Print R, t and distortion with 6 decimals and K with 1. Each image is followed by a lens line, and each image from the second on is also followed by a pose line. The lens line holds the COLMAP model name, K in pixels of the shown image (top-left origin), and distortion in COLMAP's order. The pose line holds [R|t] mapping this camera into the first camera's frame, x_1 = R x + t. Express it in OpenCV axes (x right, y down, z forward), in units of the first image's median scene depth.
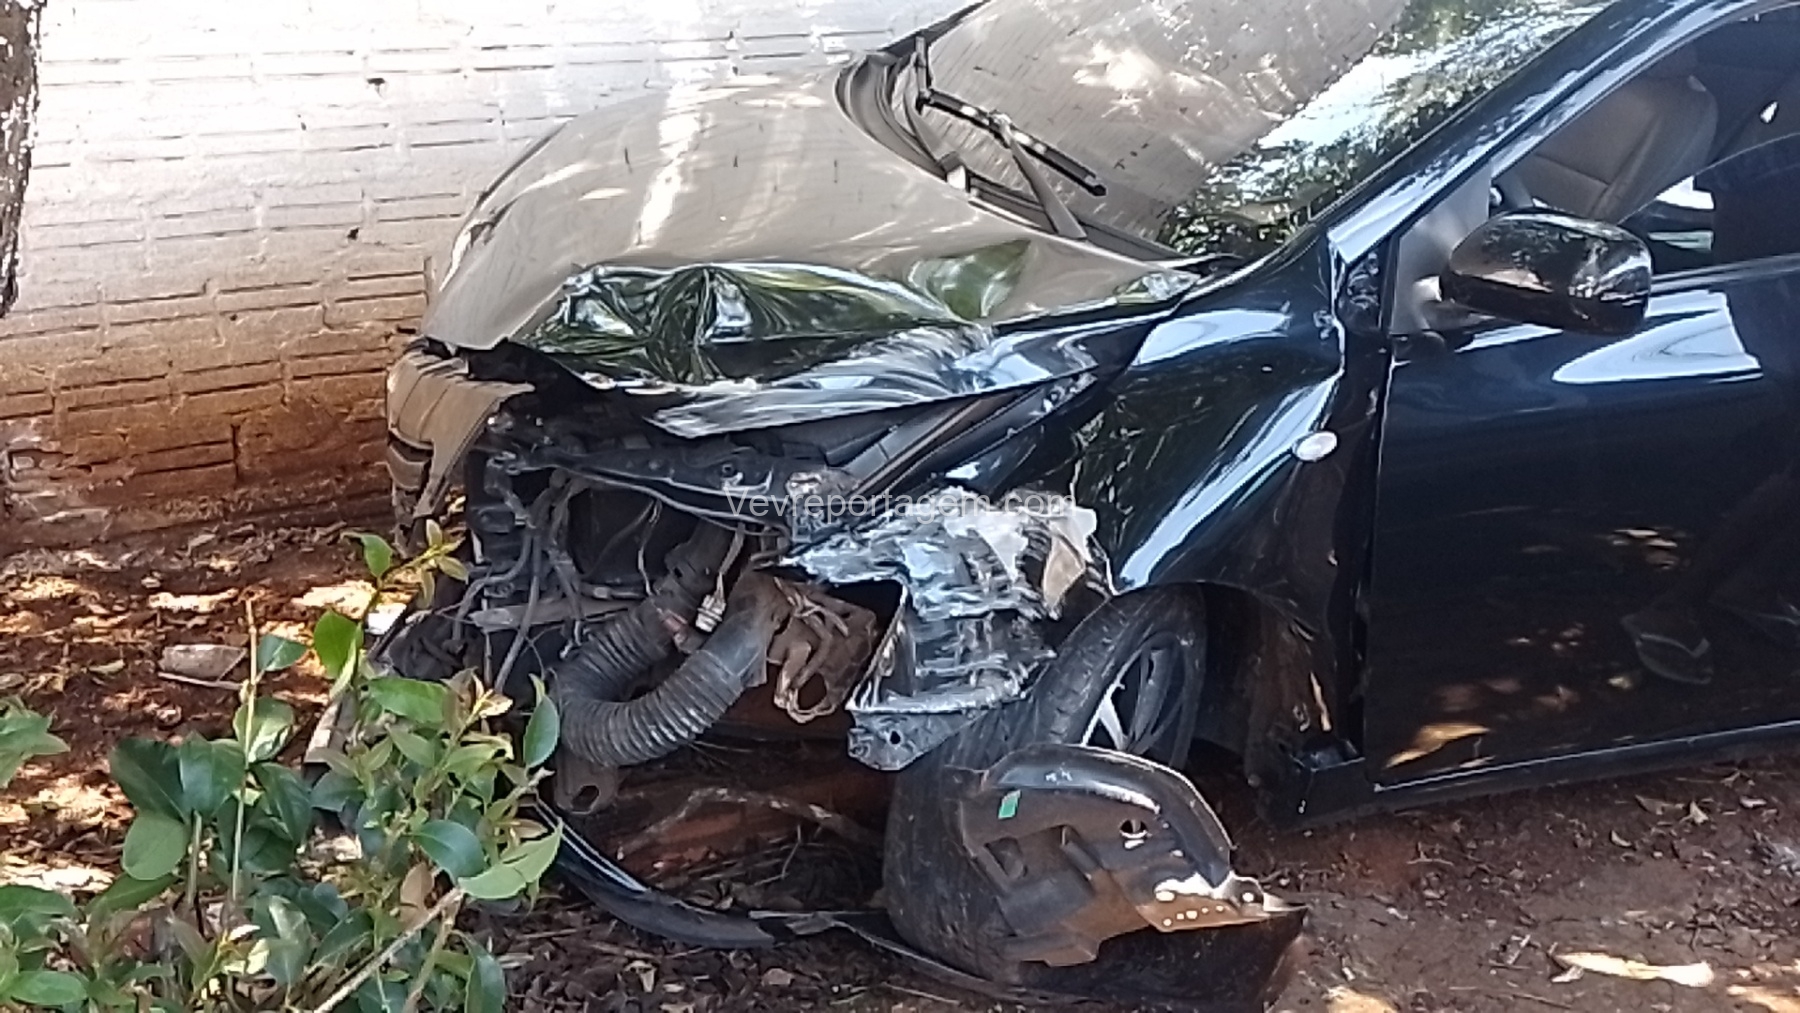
lens RADIAL K [[2004.5, 0, 862.2], [0, 2004.5, 507.2], [0, 0, 1]] dist [0.114476, -0.235080]
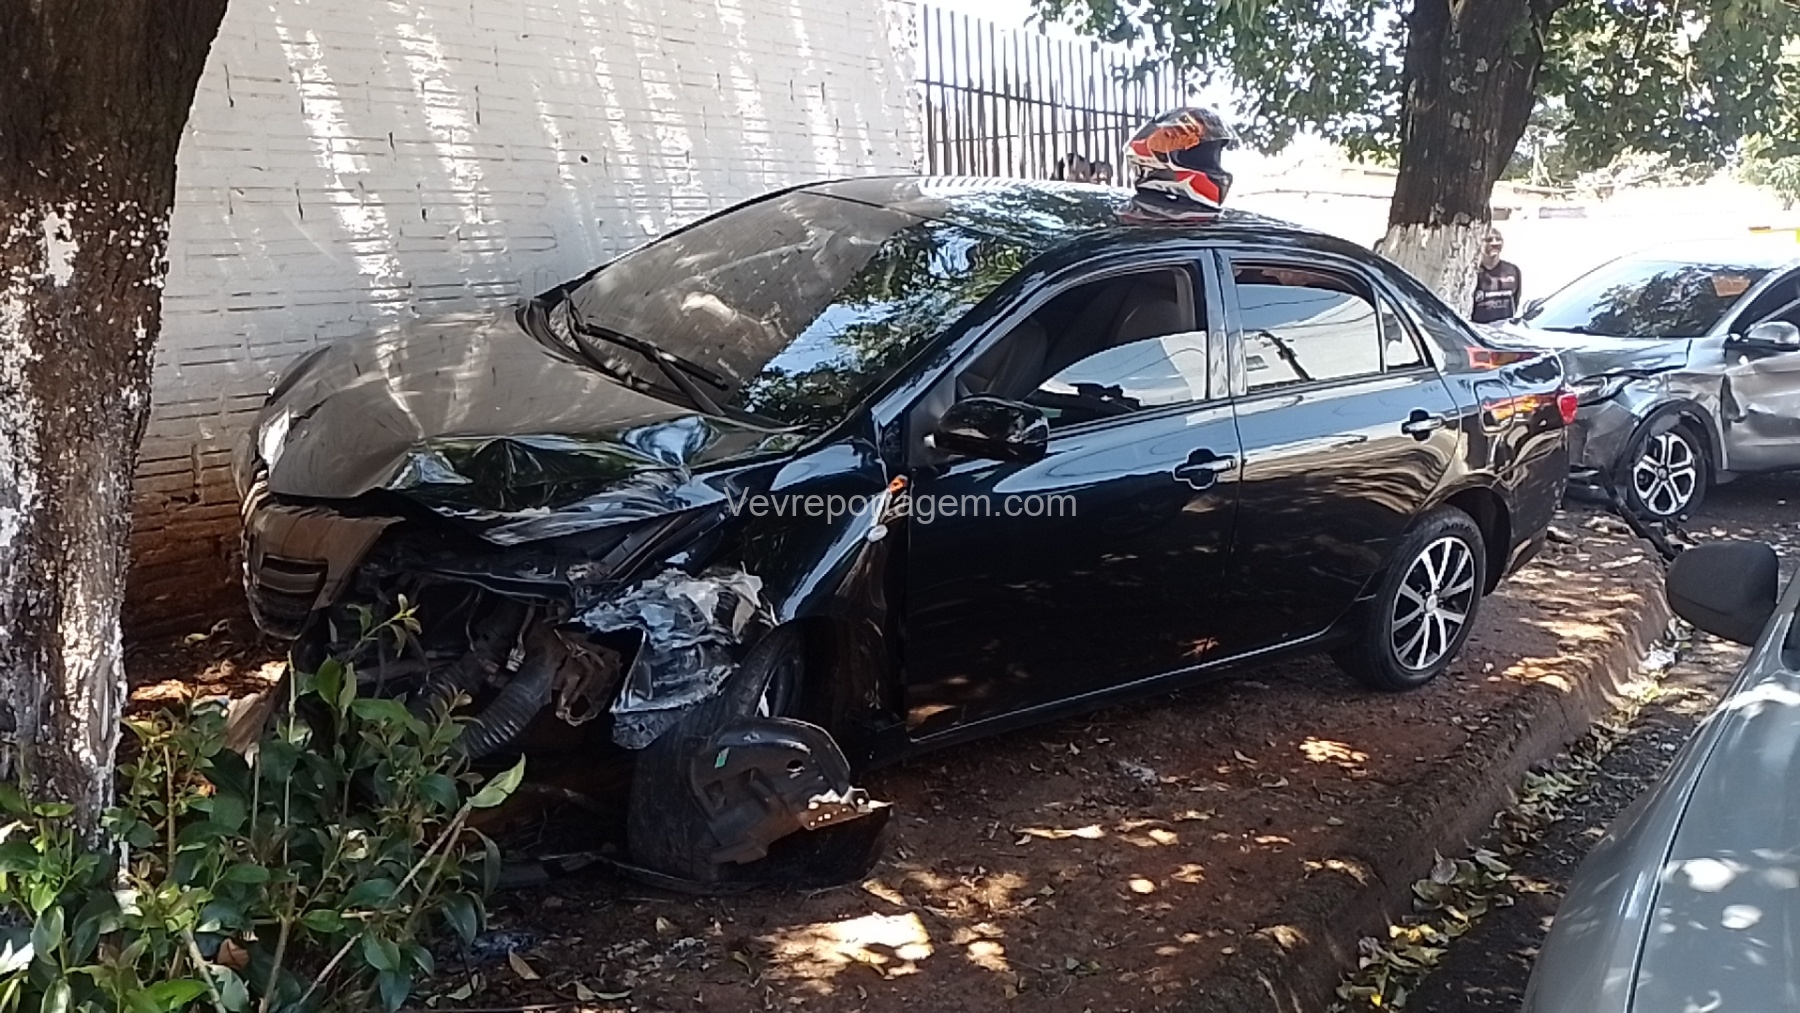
lens RADIAL K [[1494.1, 0, 900.0], [0, 1494.1, 506.5], [0, 0, 1]] dist [0.109961, -0.154652]
pose [[0.946522, -0.043928, 0.319635, -0.164385], [0.068536, 0.995454, -0.066144, 0.033025], [-0.315277, 0.084513, 0.945229, -0.211923]]
